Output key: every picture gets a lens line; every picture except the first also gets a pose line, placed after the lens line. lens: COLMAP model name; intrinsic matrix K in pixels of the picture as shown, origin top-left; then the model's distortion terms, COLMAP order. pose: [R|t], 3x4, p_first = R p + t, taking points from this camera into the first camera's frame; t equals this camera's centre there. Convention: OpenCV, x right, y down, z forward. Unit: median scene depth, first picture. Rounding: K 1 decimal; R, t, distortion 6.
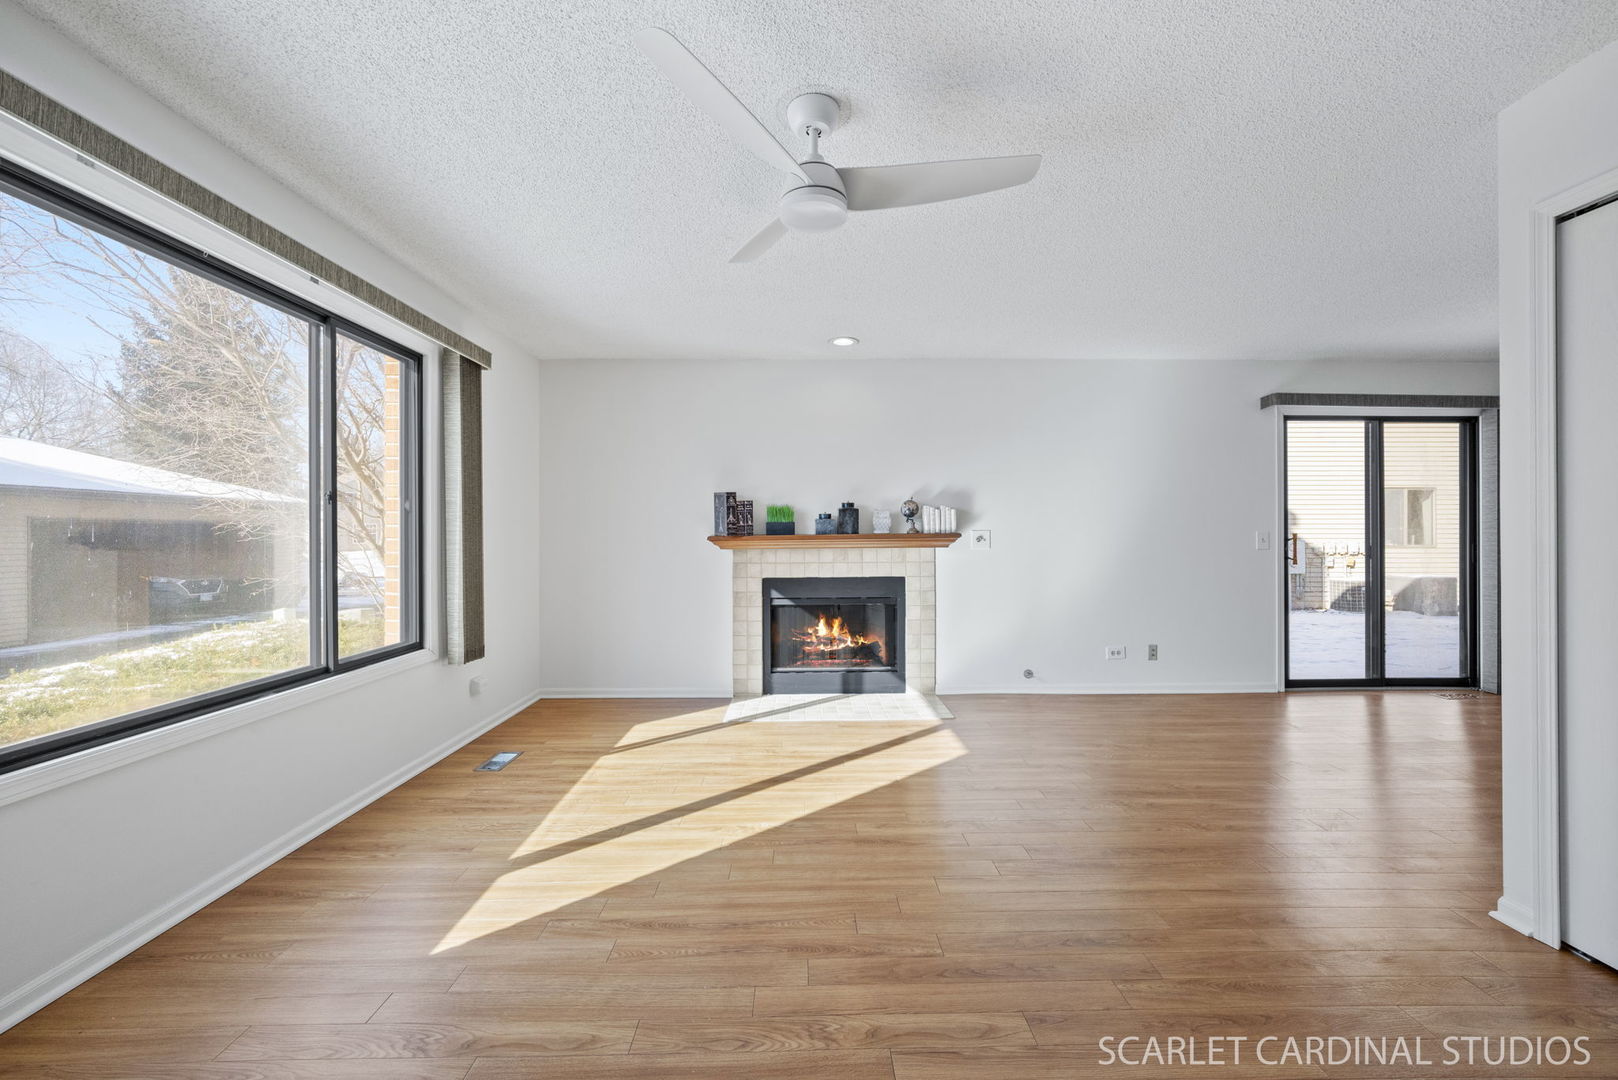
lens RADIAL K [[645.5, 0, 817.2], [0, 645.5, 537.4], [0, 0, 1]] dist [-0.000118, -0.000124]
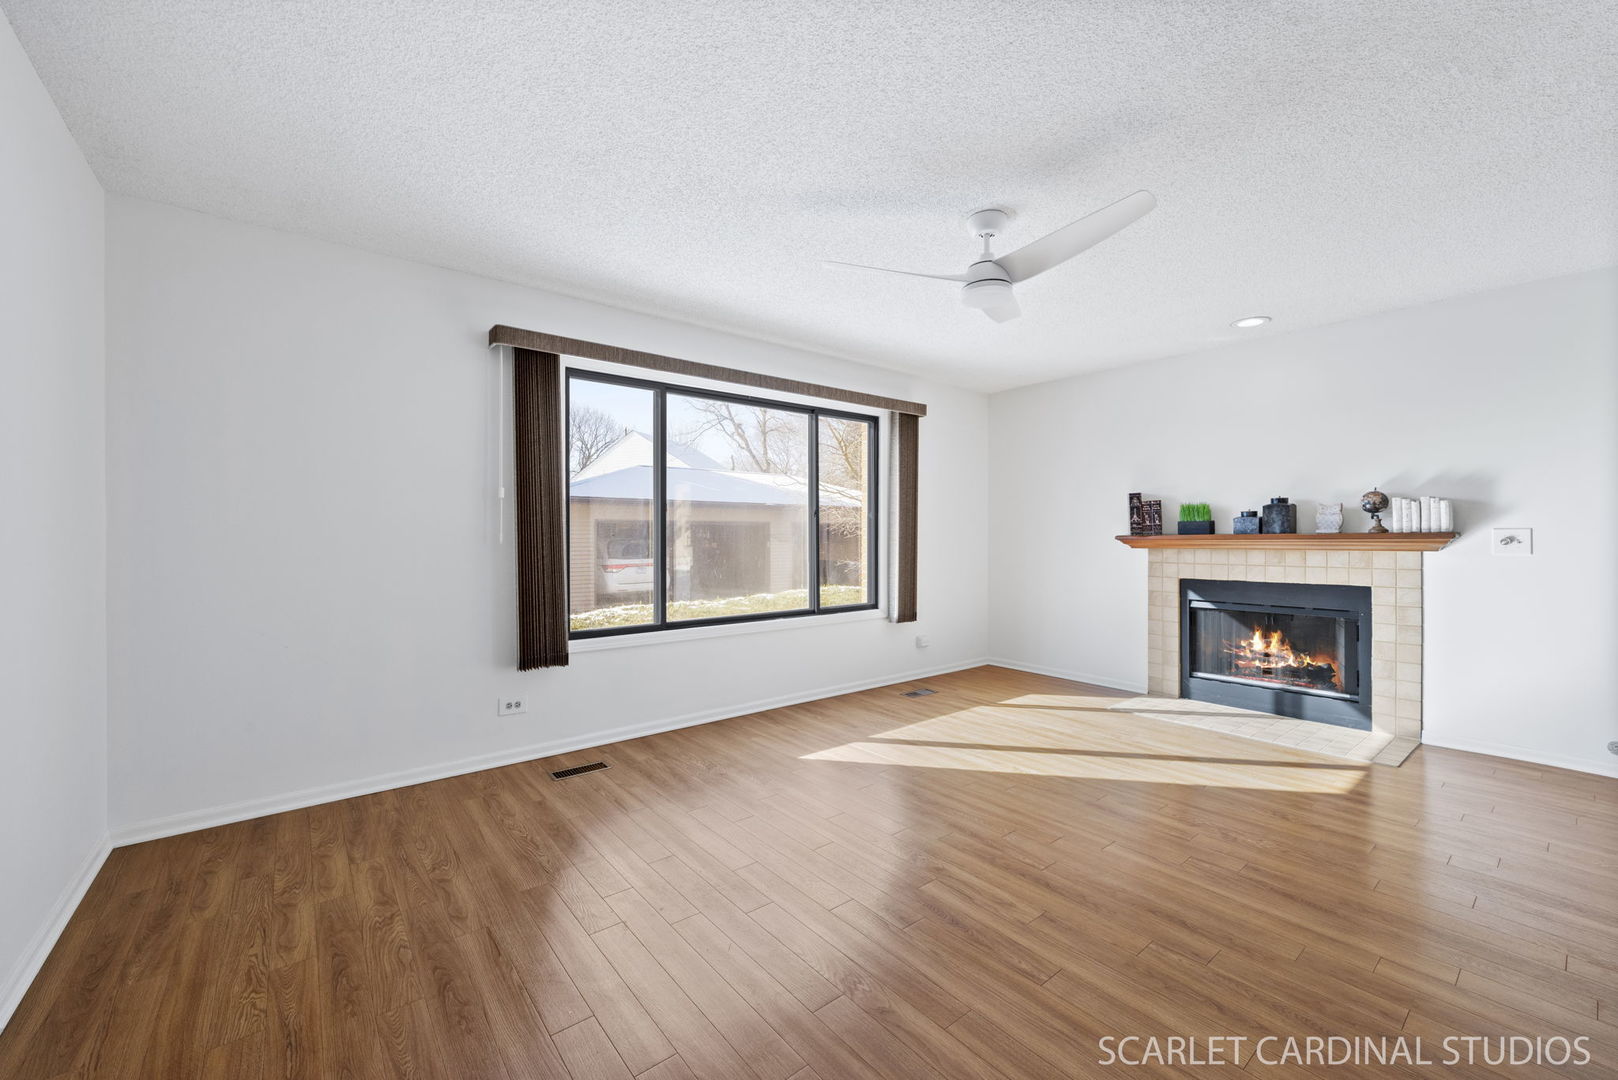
lens RADIAL K [[656.4, 0, 805.6], [0, 656.4, 536.0], [0, 0, 1]] dist [0.000403, -0.000054]
pose [[0.606461, 0.003214, -0.795107, 0.384213], [-0.003203, 0.999994, 0.001599, -0.001417], [0.795107, 0.001577, 0.606467, -0.058434]]
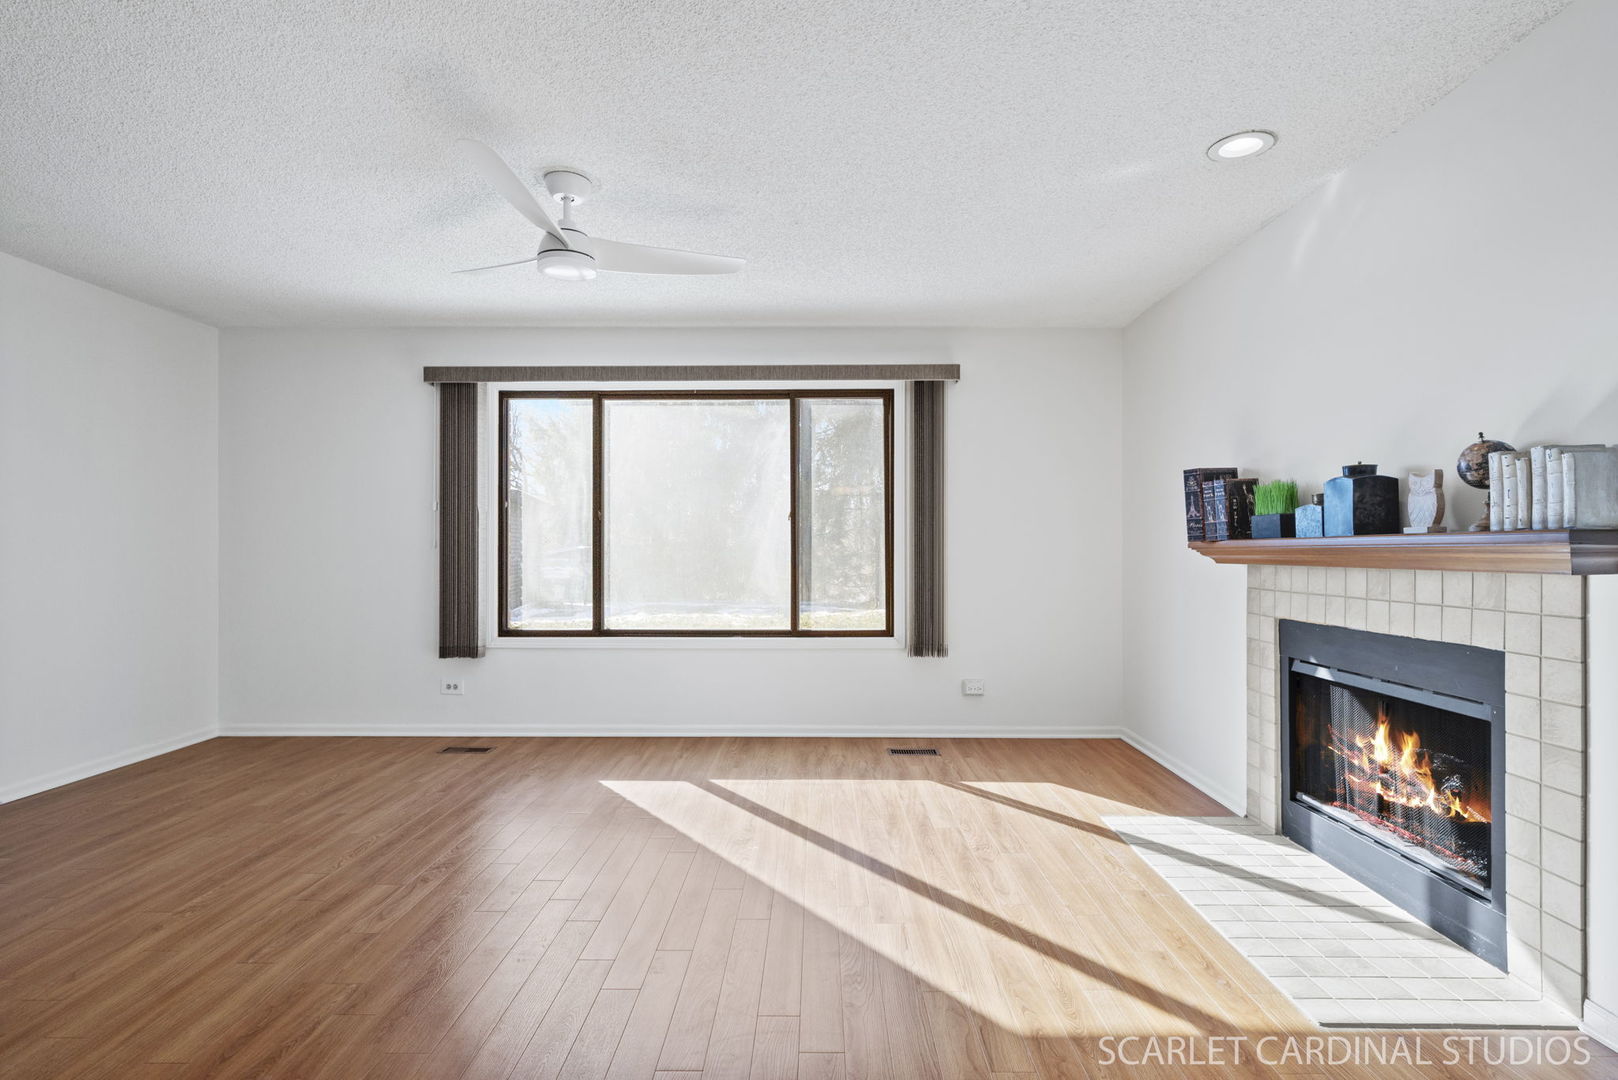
lens RADIAL K [[811.4, 0, 809.0], [0, 811.4, 540.0], [0, 0, 1]] dist [-0.001343, -0.000402]
pose [[-0.049804, -0.006195, -0.998740, 0.651640], [-0.003799, 0.999975, -0.006014, 0.002821], [0.998752, 0.003494, -0.049827, 0.678264]]
